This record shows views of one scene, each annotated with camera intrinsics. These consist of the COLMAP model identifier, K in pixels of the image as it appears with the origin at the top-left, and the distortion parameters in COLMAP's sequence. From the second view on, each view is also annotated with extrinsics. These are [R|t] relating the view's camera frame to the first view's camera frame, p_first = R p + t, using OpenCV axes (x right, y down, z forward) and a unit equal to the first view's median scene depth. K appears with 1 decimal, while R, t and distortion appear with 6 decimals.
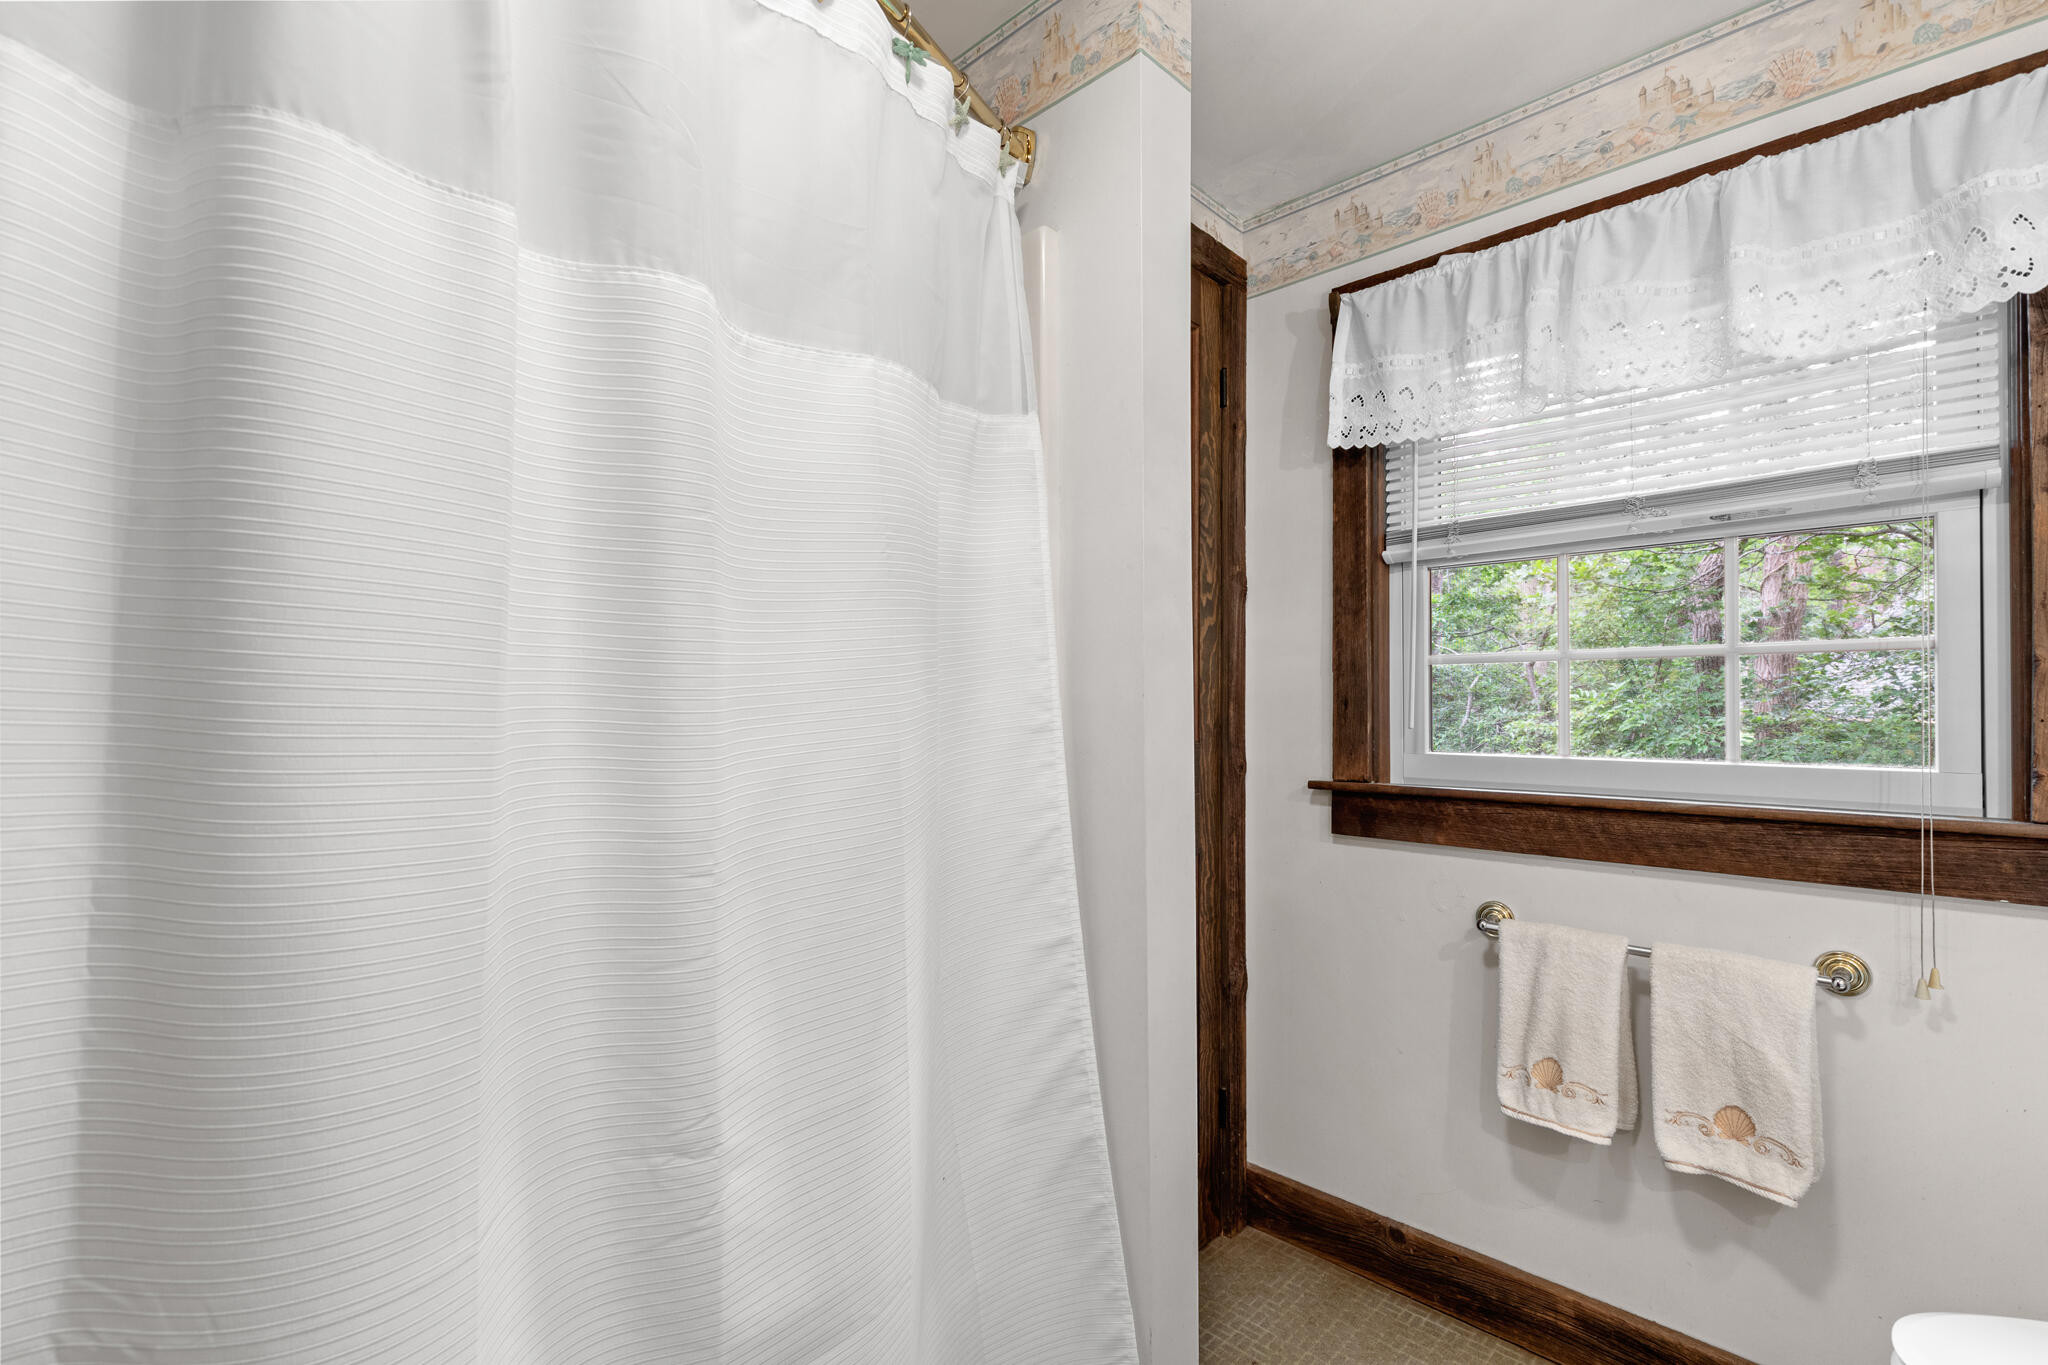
lens RADIAL K [[918.4, 0, 1030.1], [0, 918.4, 698.2], [0, 0, 1]] dist [0.002948, -0.000340]
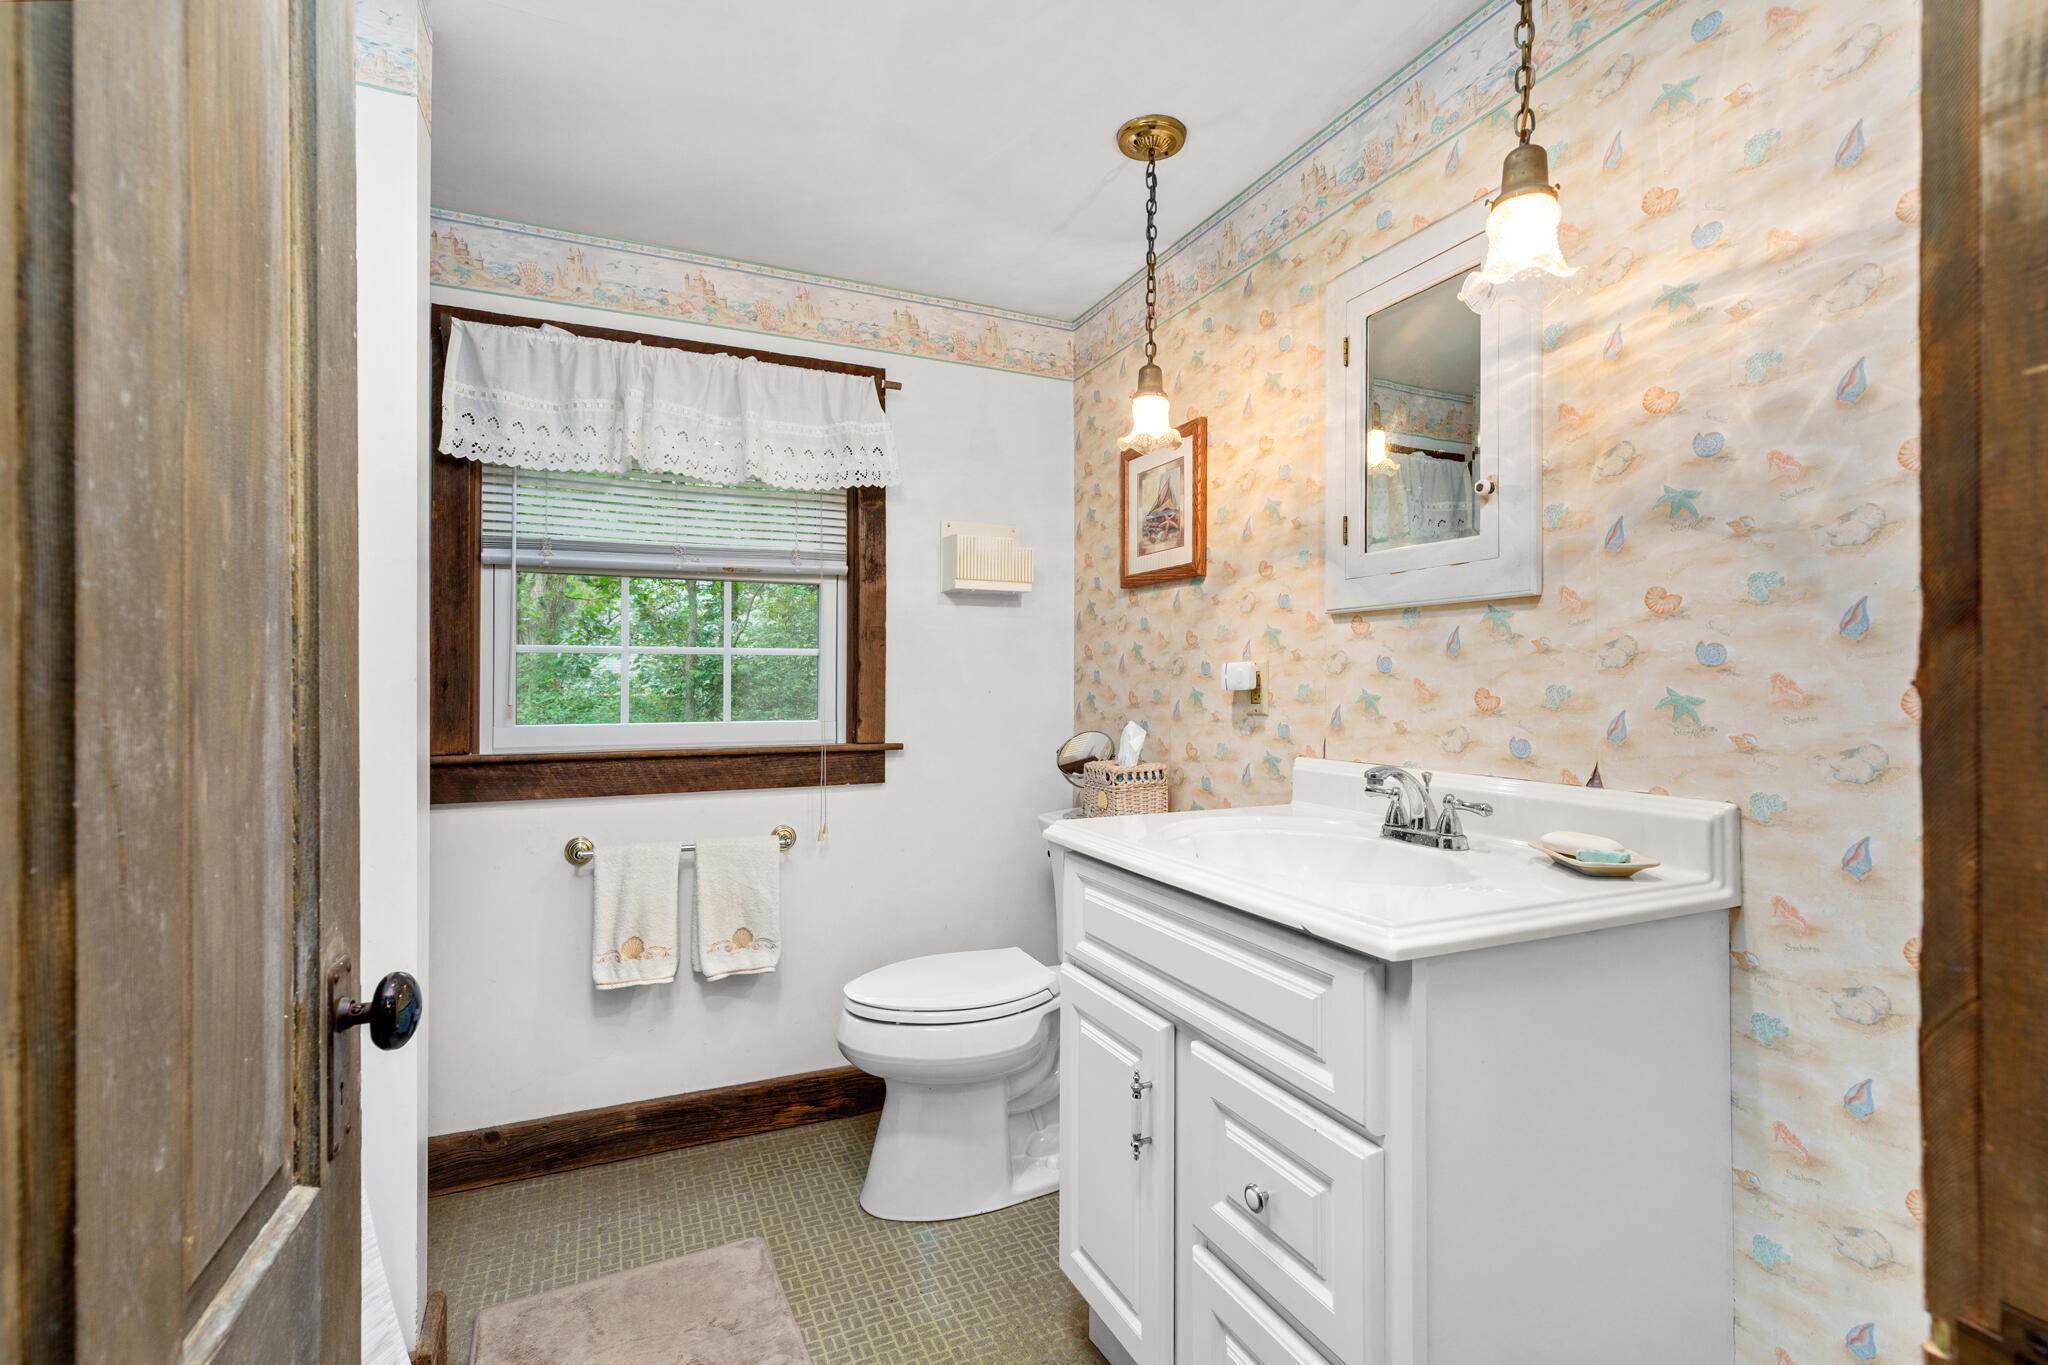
lens RADIAL K [[926.9, 0, 1030.9], [0, 926.9, 695.2], [0, 0, 1]] dist [0.004928, -0.001025]
pose [[0.365255, -0.012656, 0.930821, -0.522027], [-0.007655, 0.999833, 0.016598, -0.006518], [-0.930876, -0.013188, 0.365097, -0.078042]]
